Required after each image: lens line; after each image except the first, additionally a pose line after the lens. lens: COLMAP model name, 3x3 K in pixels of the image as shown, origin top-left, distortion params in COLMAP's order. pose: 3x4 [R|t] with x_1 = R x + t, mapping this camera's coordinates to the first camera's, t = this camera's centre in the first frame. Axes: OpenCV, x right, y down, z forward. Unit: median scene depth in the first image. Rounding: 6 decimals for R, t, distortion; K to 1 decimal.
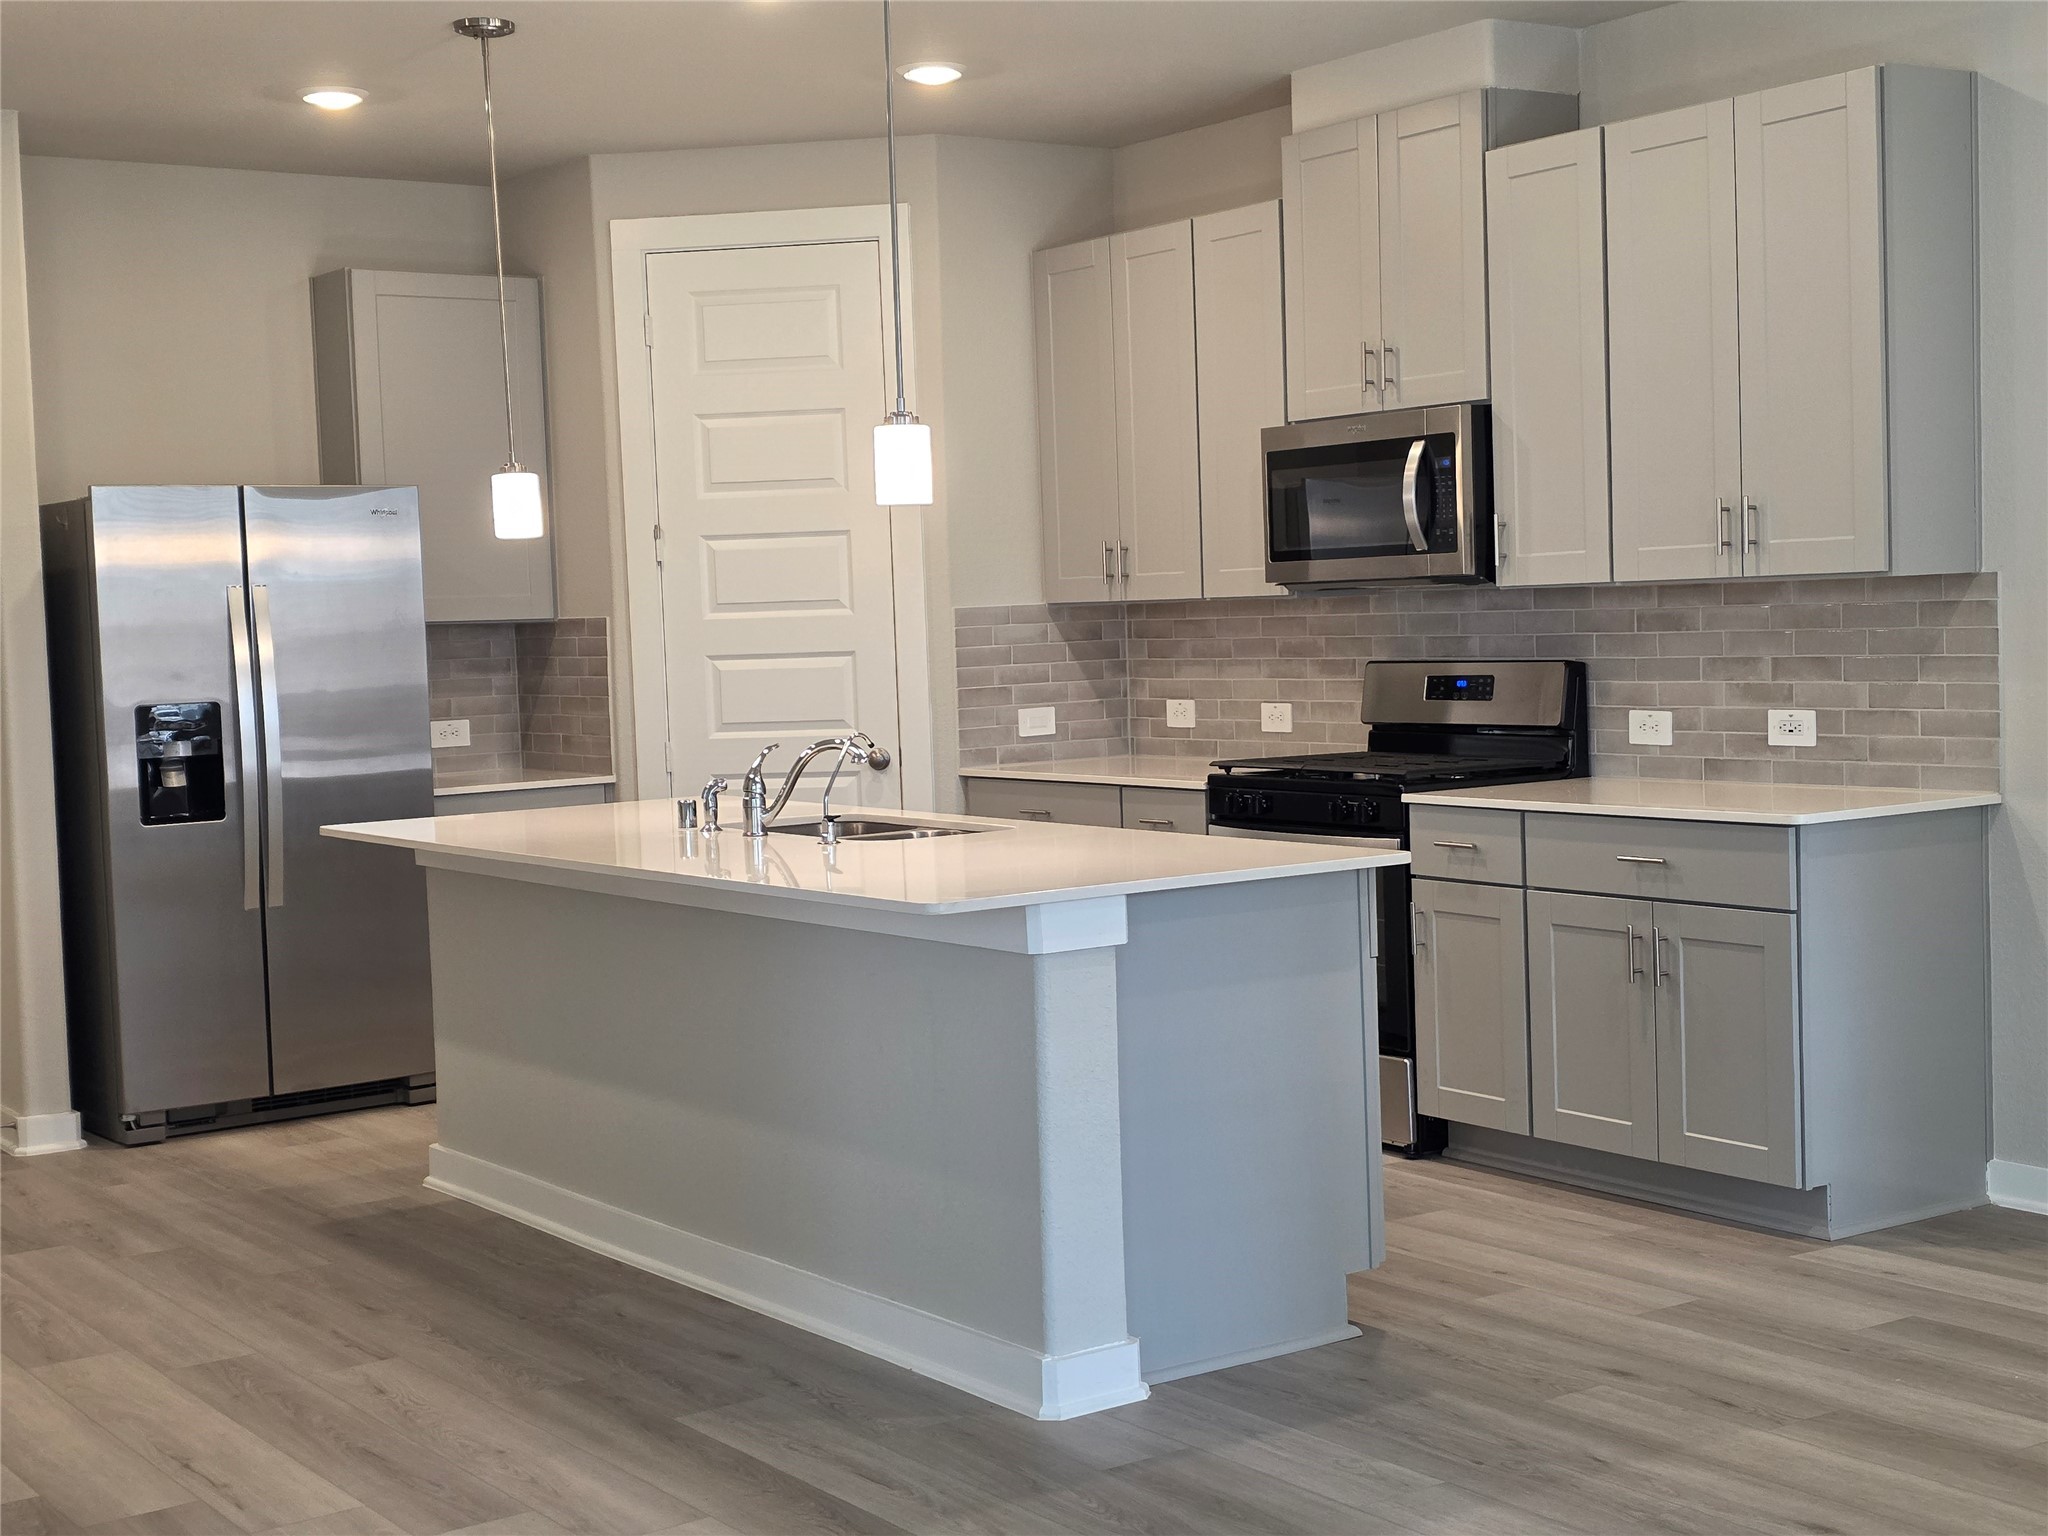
lens RADIAL K [[2732.1, 0, 1024.0], [0, 2732.1, 768.0], [0, 0, 1]] dist [0.117168, 0.002854]
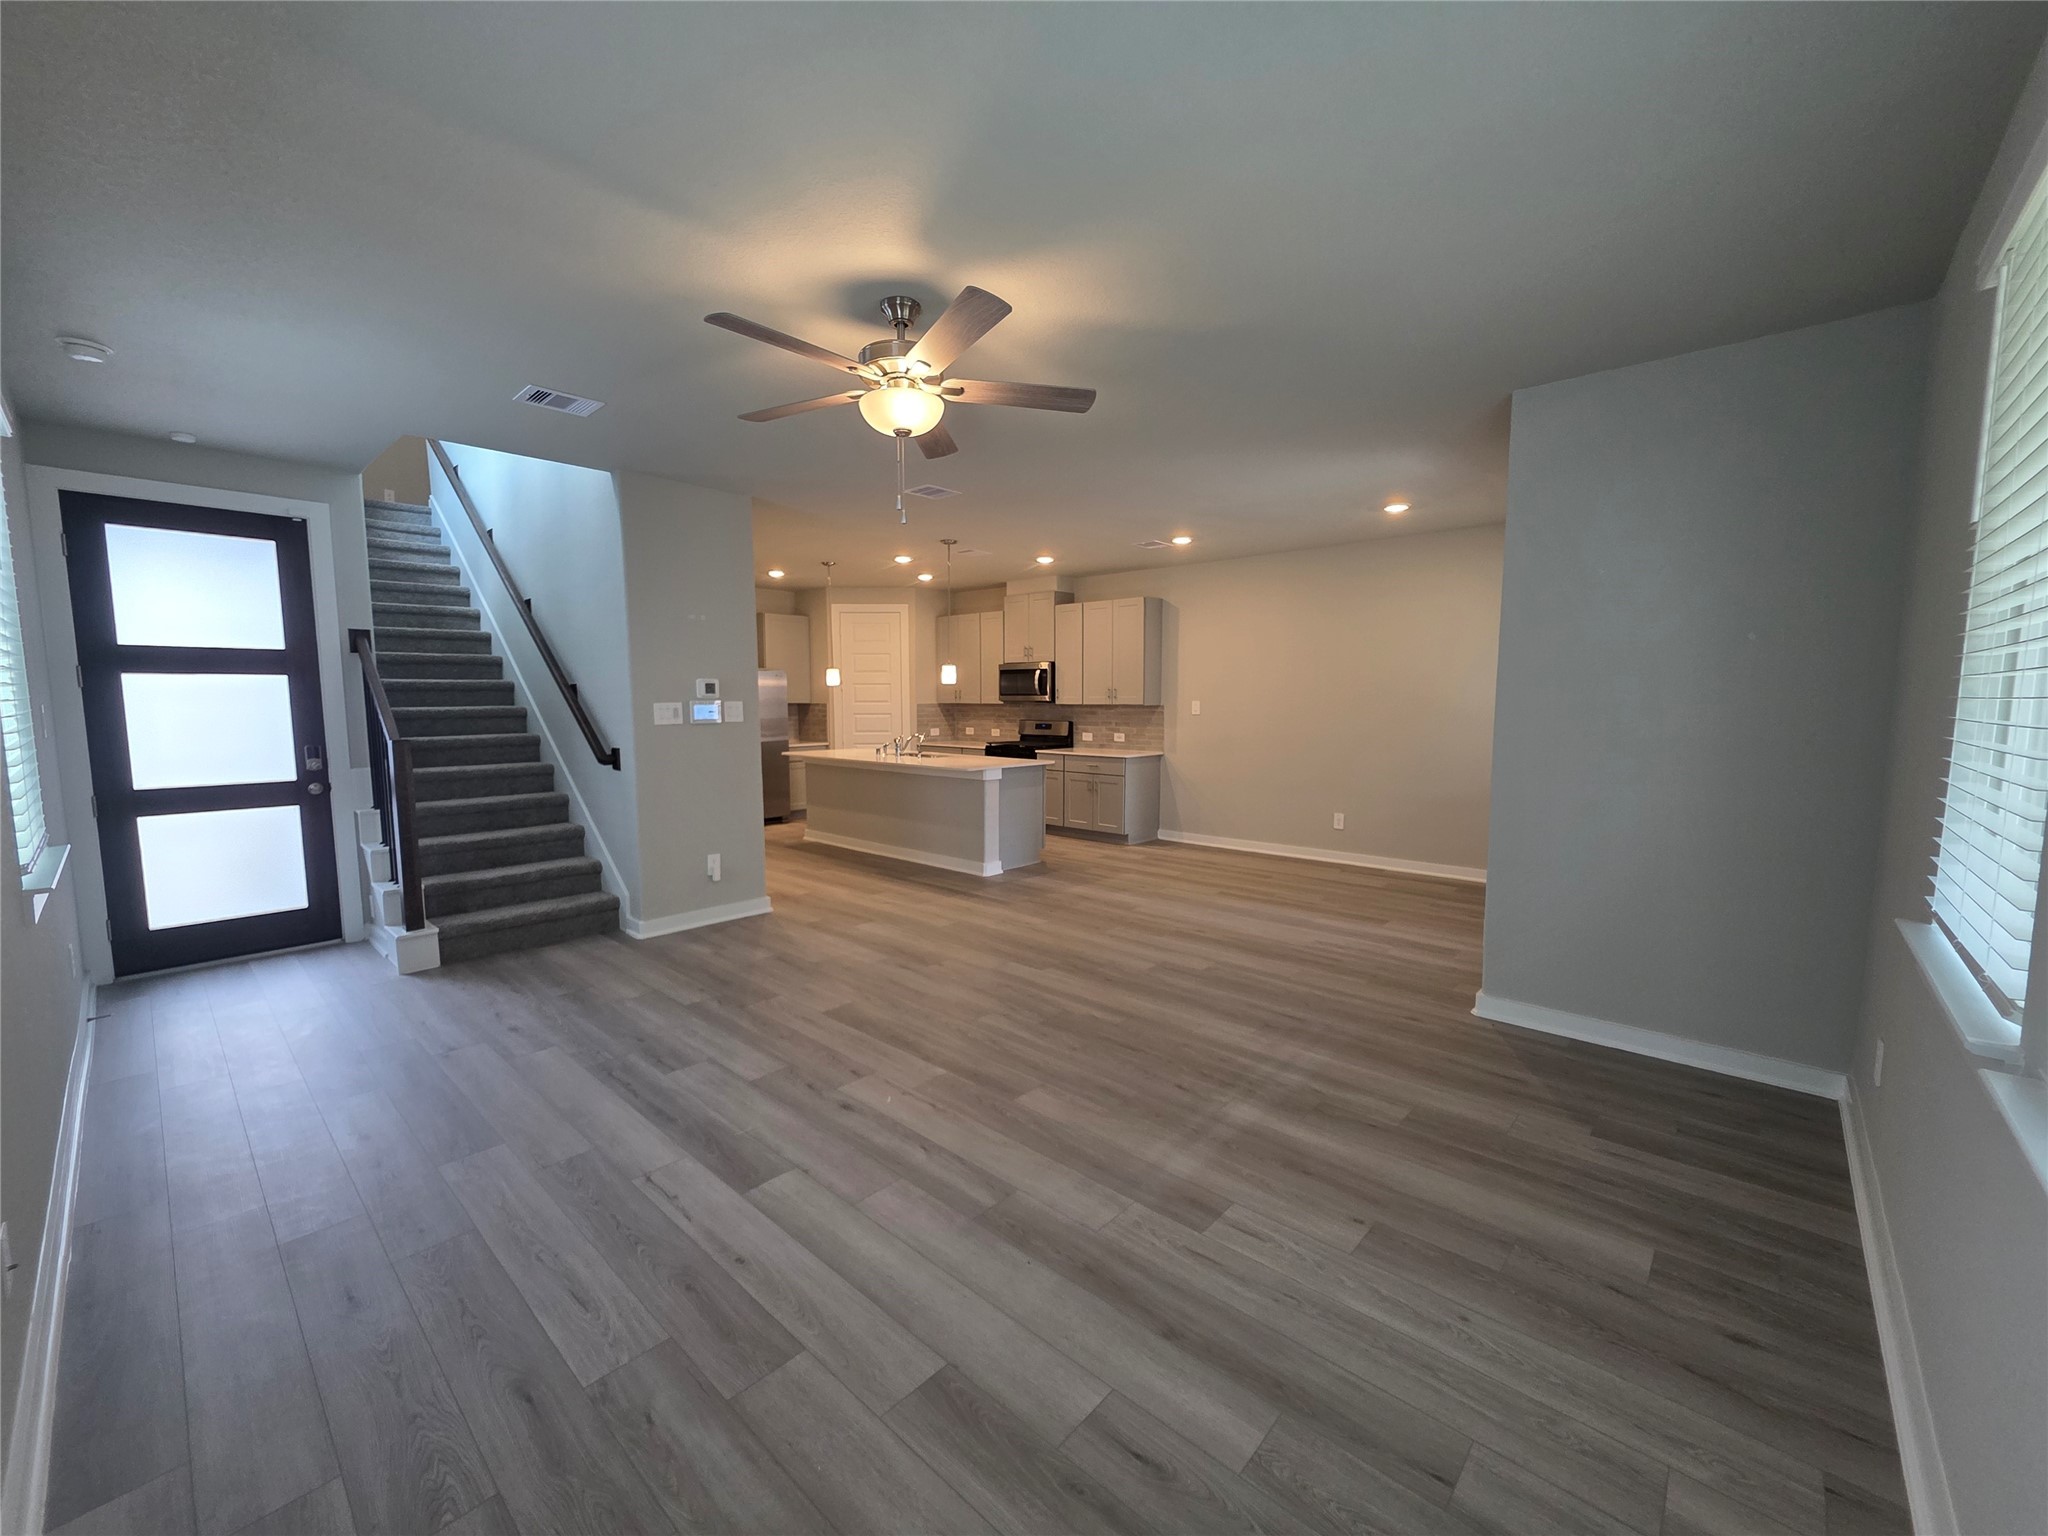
lens RADIAL K [[810.4, 0, 1024.0], [0, 810.4, 768.0], [0, 0, 1]] dist [0.000425, 0.000003]
pose [[0.975086, 0.016733, 0.221197, -0.164730], [-0.021822, 0.999550, 0.020584, 0.011434], [-0.220753, -0.024898, 0.975012, -0.265999]]
